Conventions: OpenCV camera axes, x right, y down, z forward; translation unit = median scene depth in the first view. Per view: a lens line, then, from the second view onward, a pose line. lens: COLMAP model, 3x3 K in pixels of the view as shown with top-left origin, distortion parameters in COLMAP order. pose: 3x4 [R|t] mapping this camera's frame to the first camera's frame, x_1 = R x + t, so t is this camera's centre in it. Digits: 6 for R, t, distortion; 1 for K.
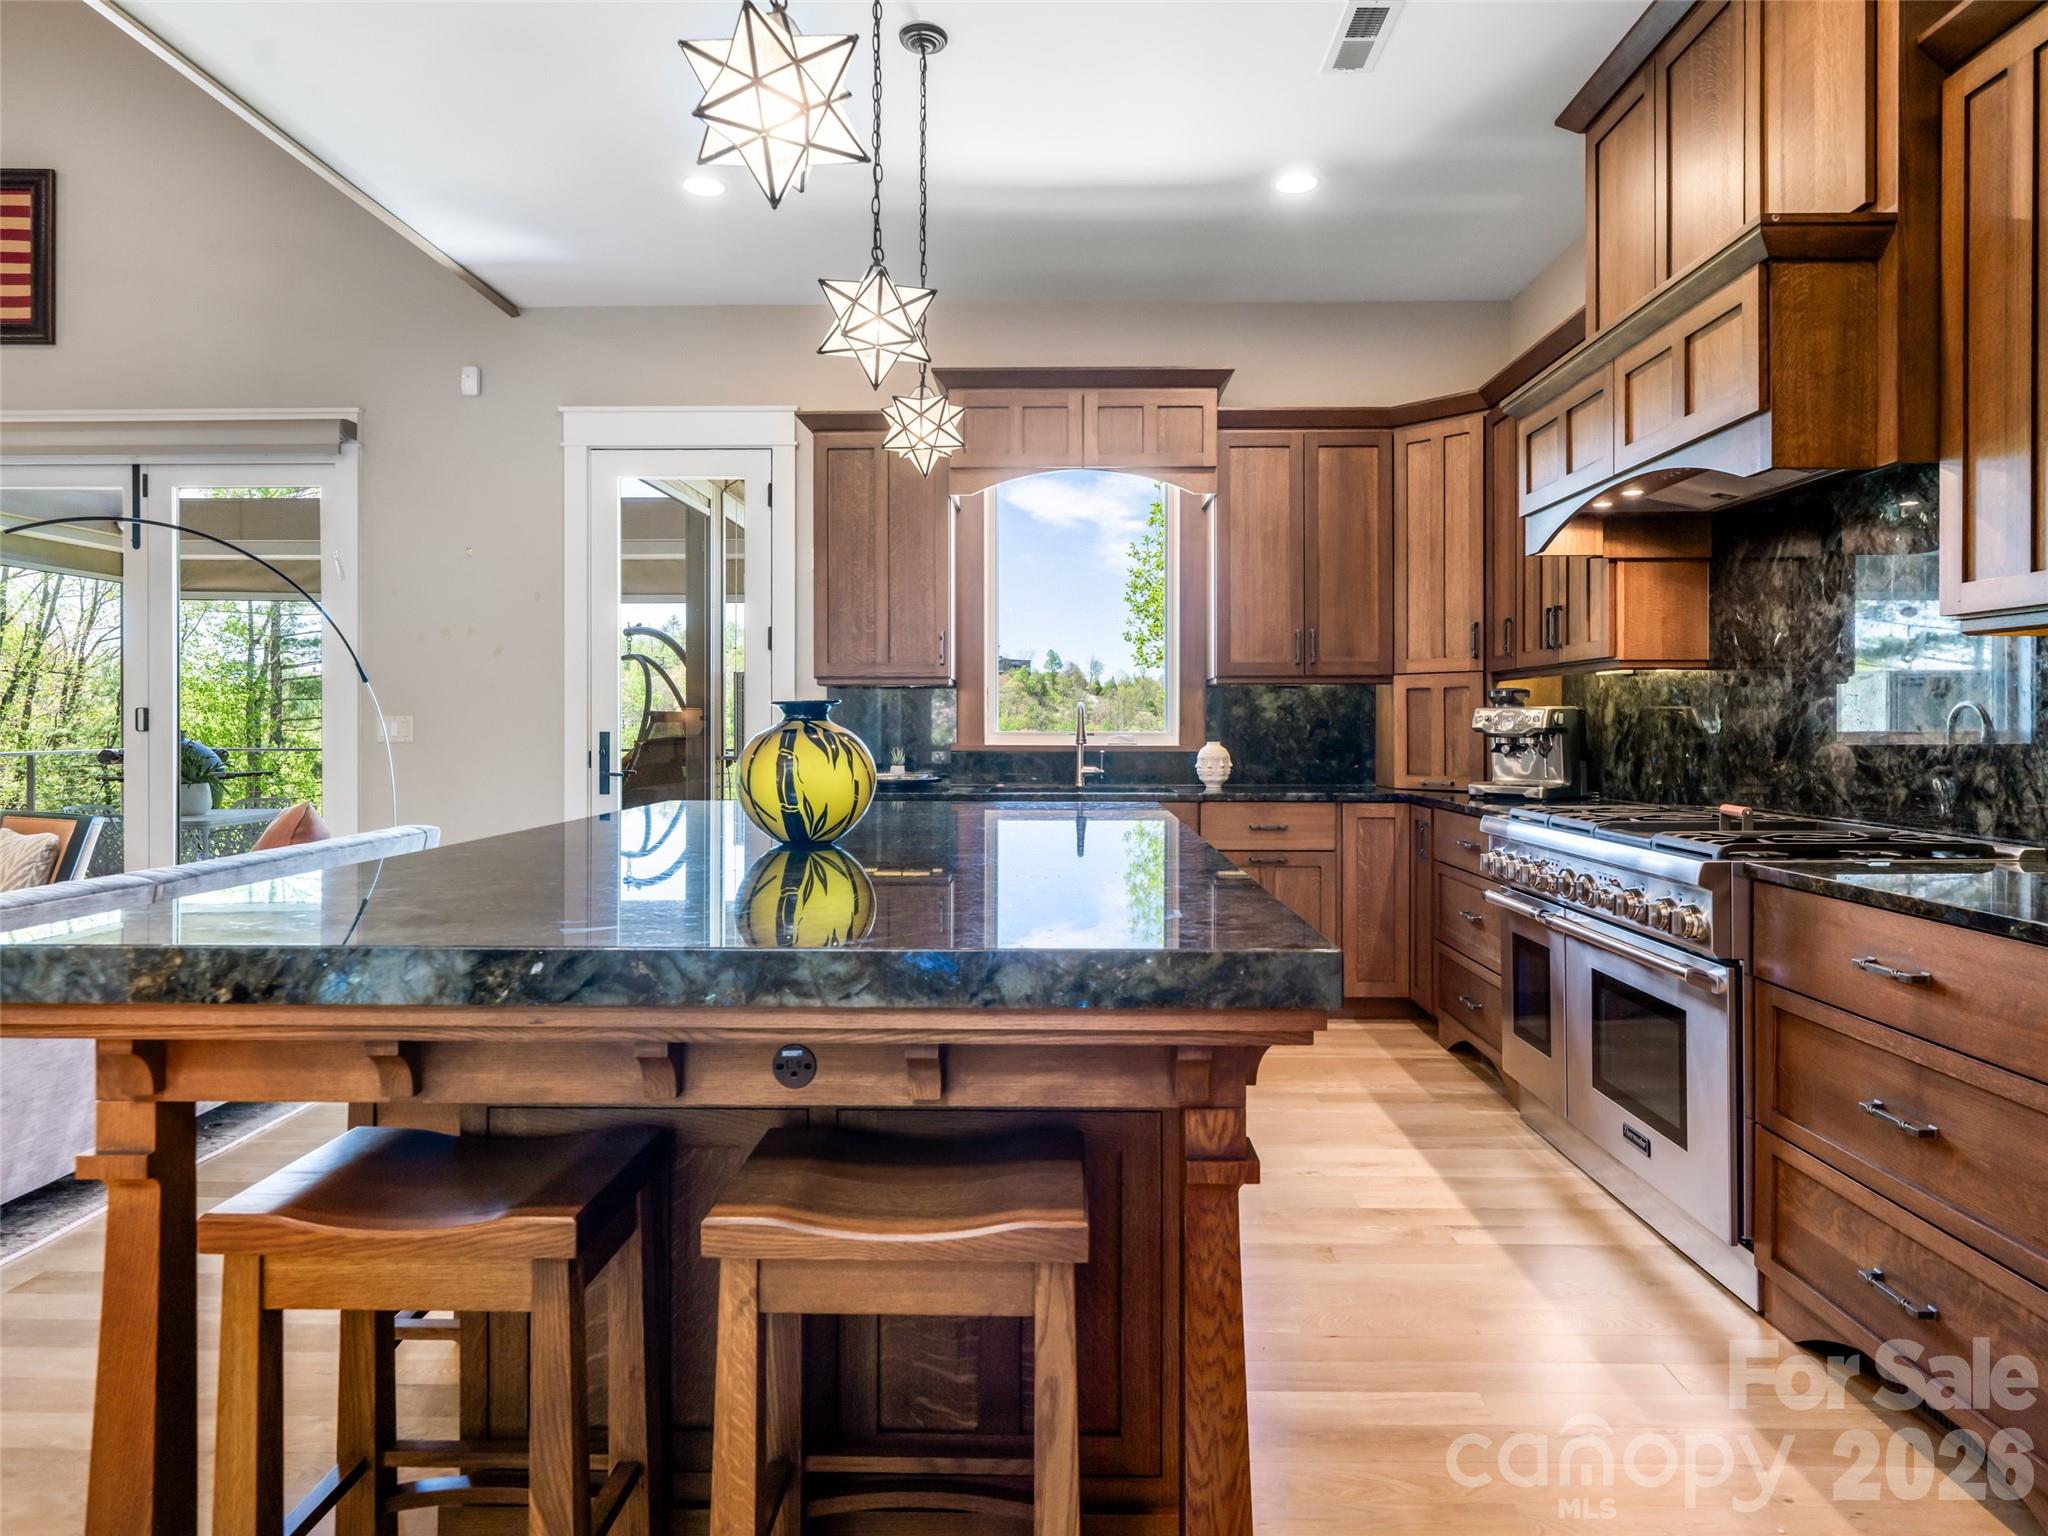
lens RADIAL K [[1232.5, 0, 1029.9], [0, 1232.5, 737.4], [0, 0, 1]] dist [-0.003830, -0.000300]
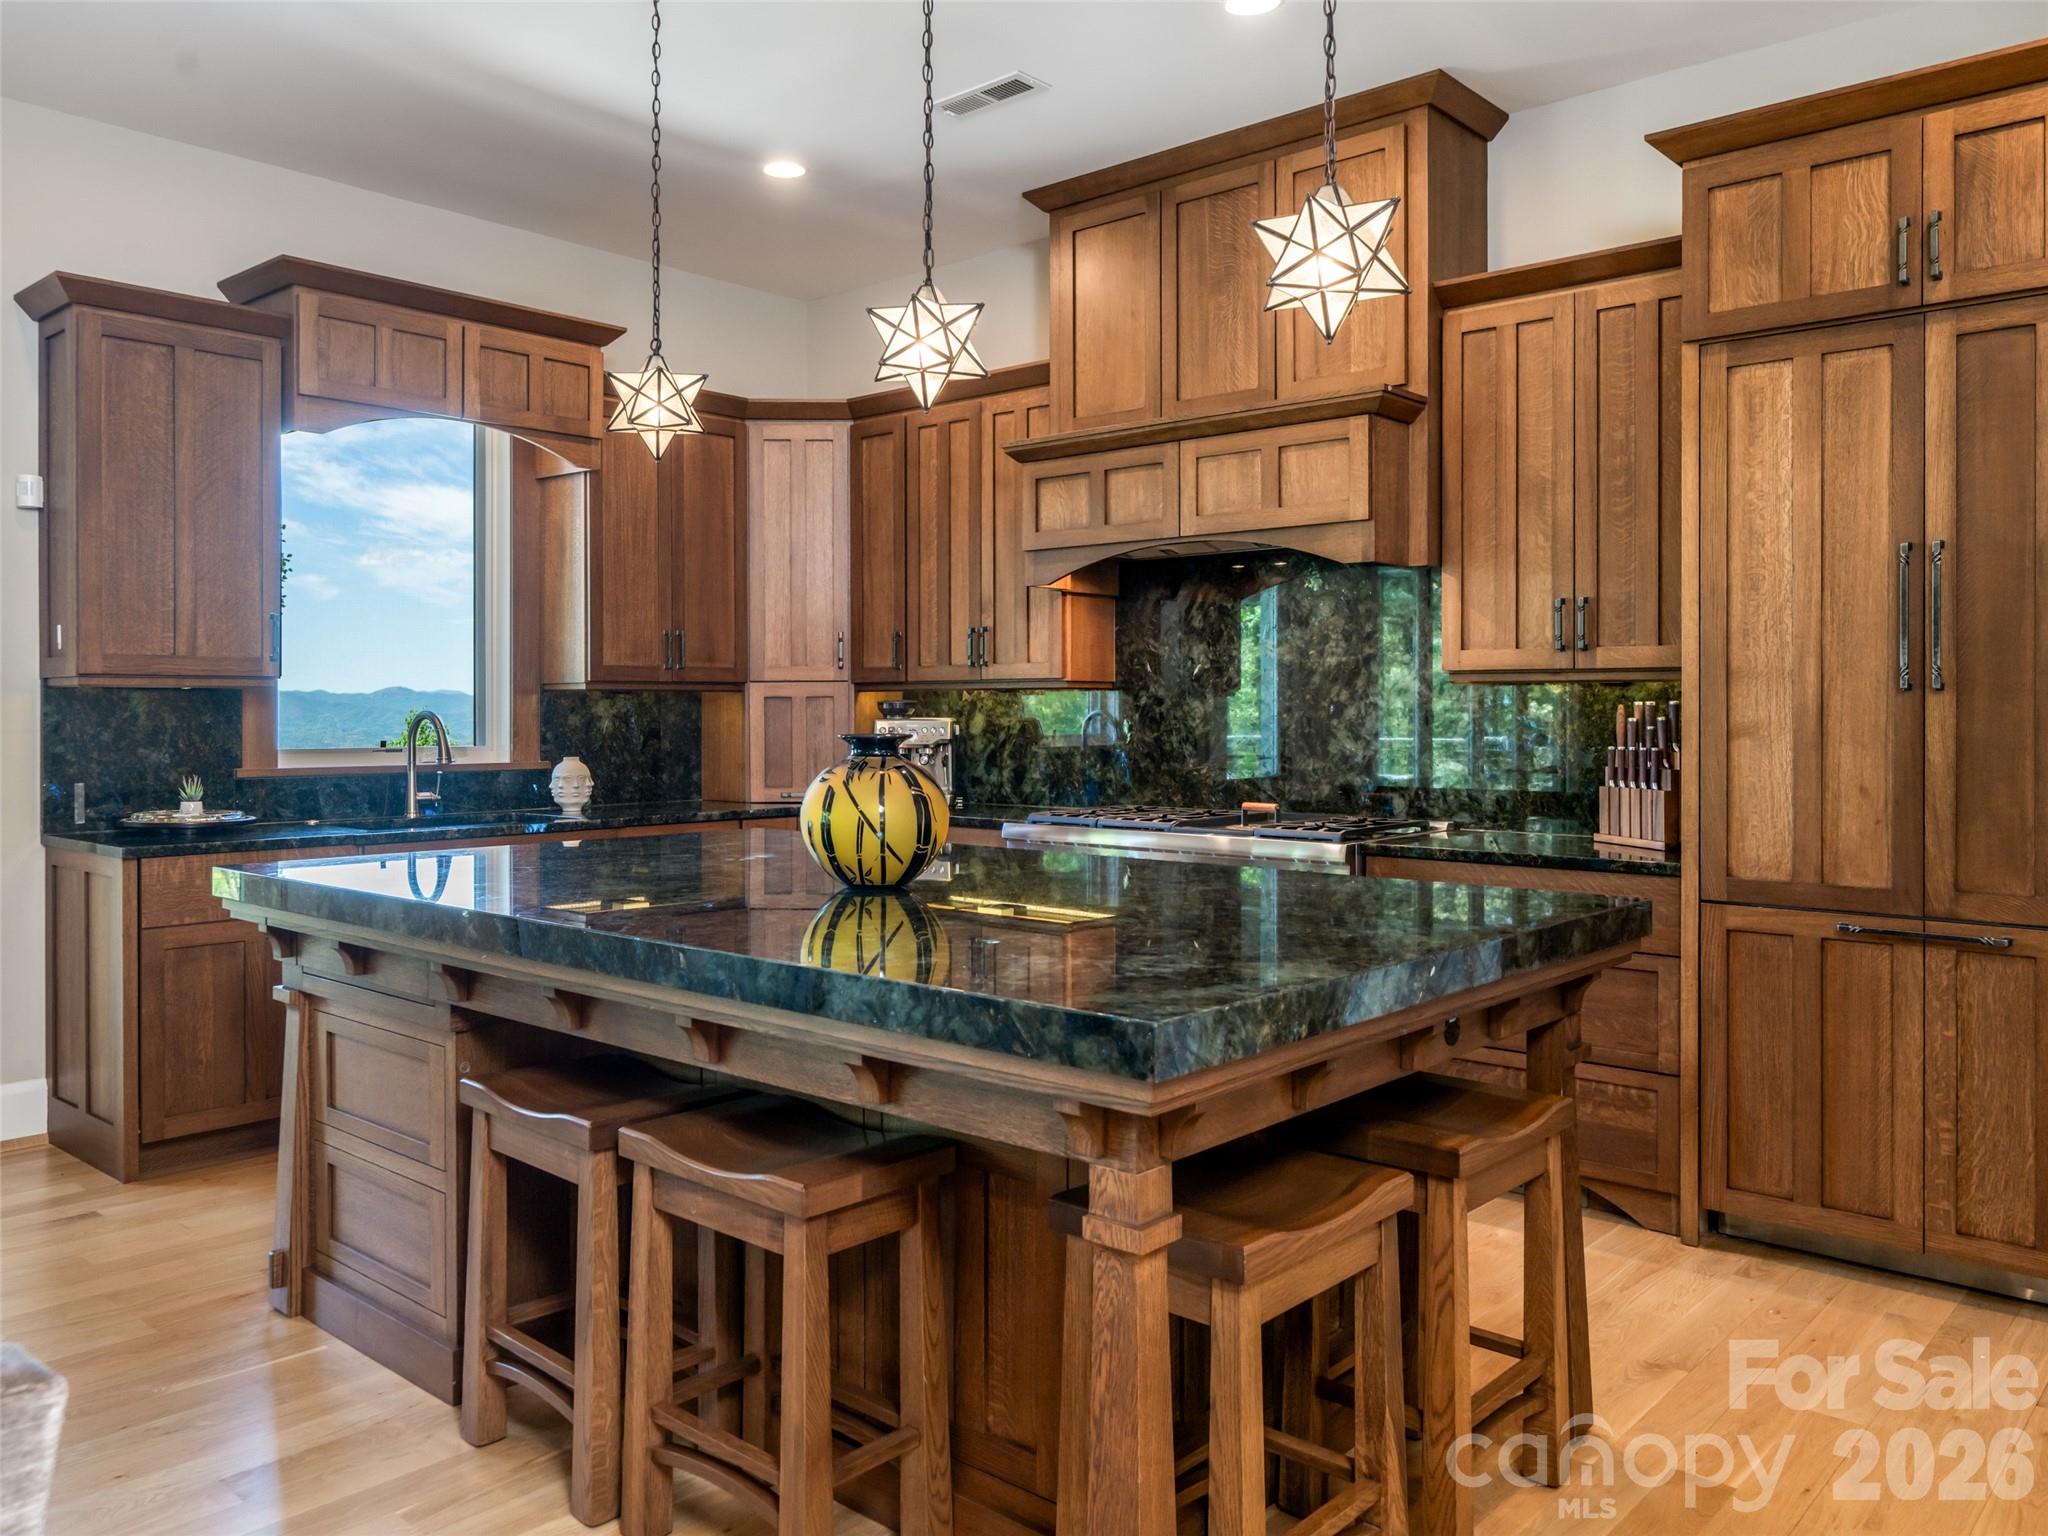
lens RADIAL K [[1533.7, 0, 1024.0], [0, 1533.7, 768.0], [0, 0, 1]] dist [-0.004793, 0.001768]
pose [[0.653824, -0.028046, 0.756127, -0.479163], [0.008918, 0.999529, 0.029364, -0.018446], [-0.756594, -0.012456, 0.653766, 0.073422]]
